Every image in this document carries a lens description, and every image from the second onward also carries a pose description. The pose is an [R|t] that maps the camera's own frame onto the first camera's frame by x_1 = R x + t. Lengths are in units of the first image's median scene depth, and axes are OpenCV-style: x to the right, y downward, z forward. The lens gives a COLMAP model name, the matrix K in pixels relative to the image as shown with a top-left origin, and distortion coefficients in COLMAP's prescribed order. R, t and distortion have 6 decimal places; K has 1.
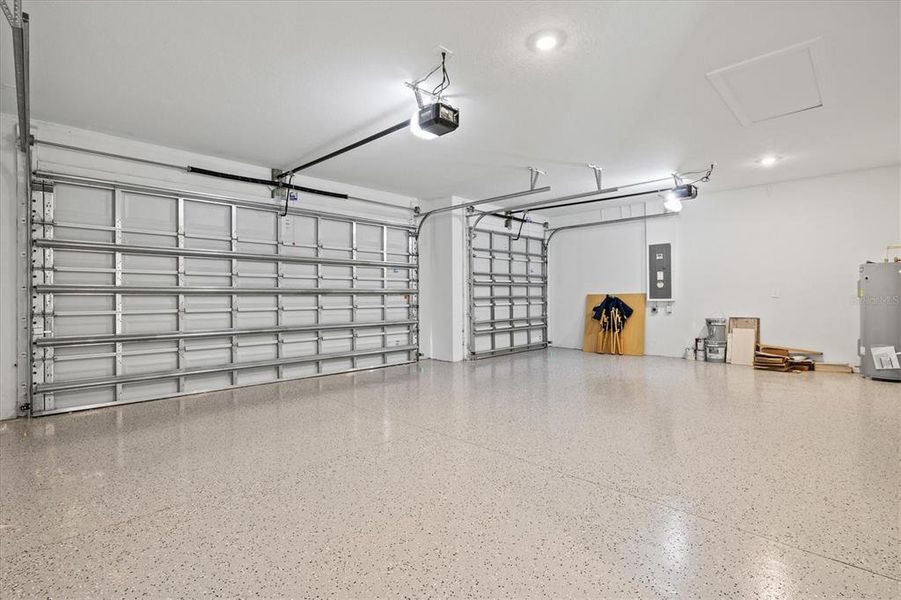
lens RADIAL K [[408.5, 0, 449.7], [0, 408.5, 297.7], [0, 0, 1]] dist [0.023465, 0.000338]
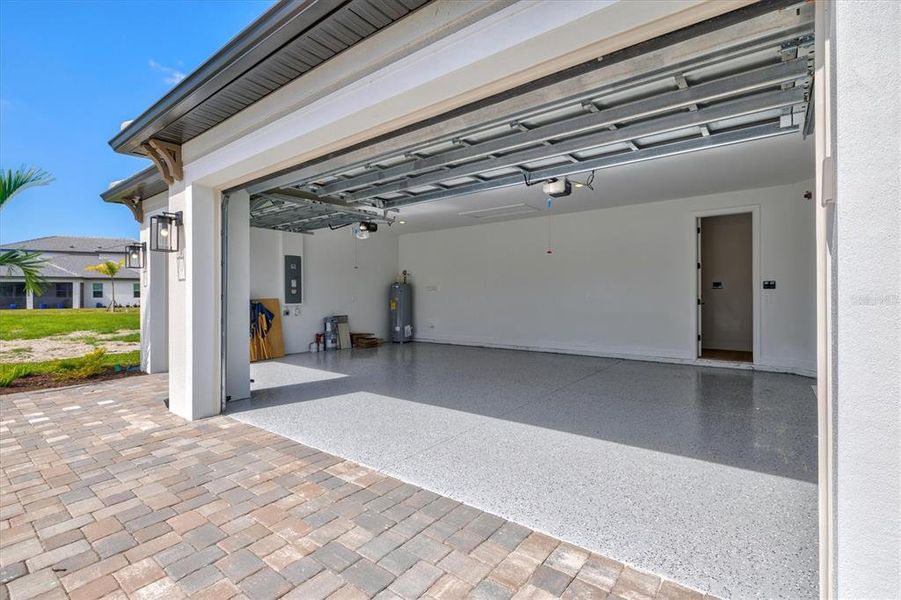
lens RADIAL K [[408.5, 0, 449.7], [0, 408.5, 297.1], [0, 0, 1]] dist [0.023465, 0.000338]
pose [[-0.117712, -0.000205, 0.993048, -0.672258], [0.005771, 0.999983, 0.000891, -0.013435], [-0.993031, 0.005836, -0.117709, 0.703645]]
